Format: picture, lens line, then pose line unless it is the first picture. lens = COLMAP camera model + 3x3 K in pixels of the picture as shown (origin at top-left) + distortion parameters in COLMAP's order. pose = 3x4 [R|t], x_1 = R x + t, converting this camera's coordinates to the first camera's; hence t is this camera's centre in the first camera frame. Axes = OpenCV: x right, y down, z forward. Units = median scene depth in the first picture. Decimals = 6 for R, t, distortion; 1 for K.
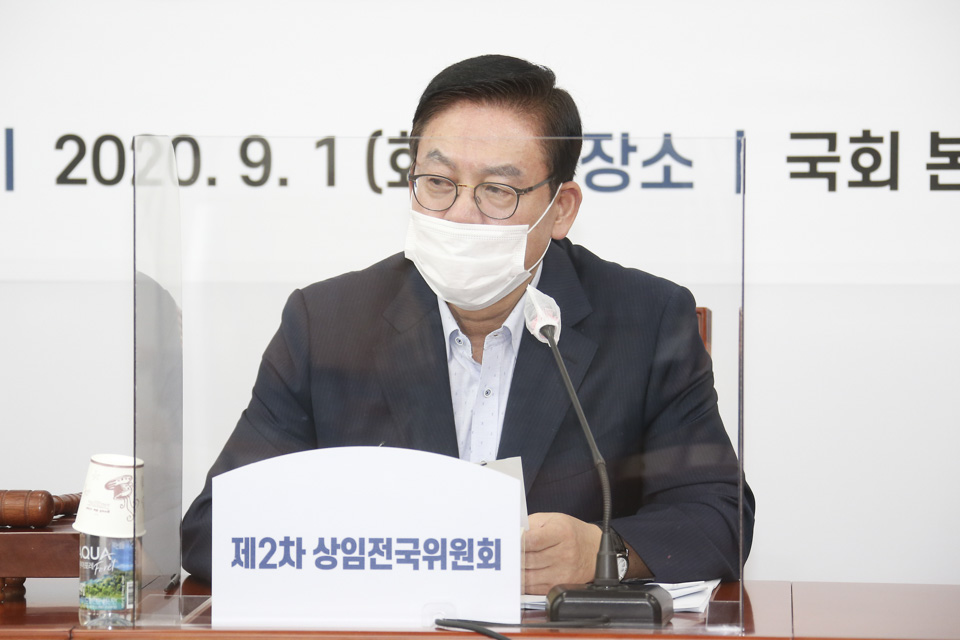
lens RADIAL K [[4180.5, 0, 480.0], [0, 4180.5, 320.0], [0, 0, 1]] dist [1.083442, -7.172845]
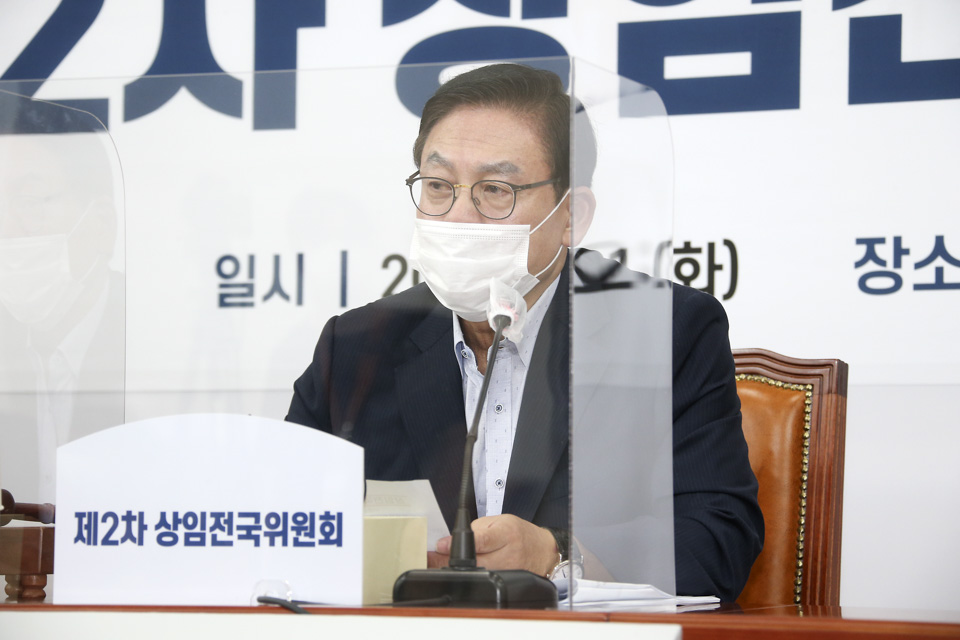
lens RADIAL K [[3067.3, 0, 484.2], [0, 3067.3, 339.5], [0, 0, 1]] dist [0.670329, 0.794002]
pose [[0.954977, -0.011831, -0.296444, 0.228078], [-0.017642, 0.995172, -0.096549, 0.077180], [0.296155, 0.097432, 0.950157, 0.361906]]
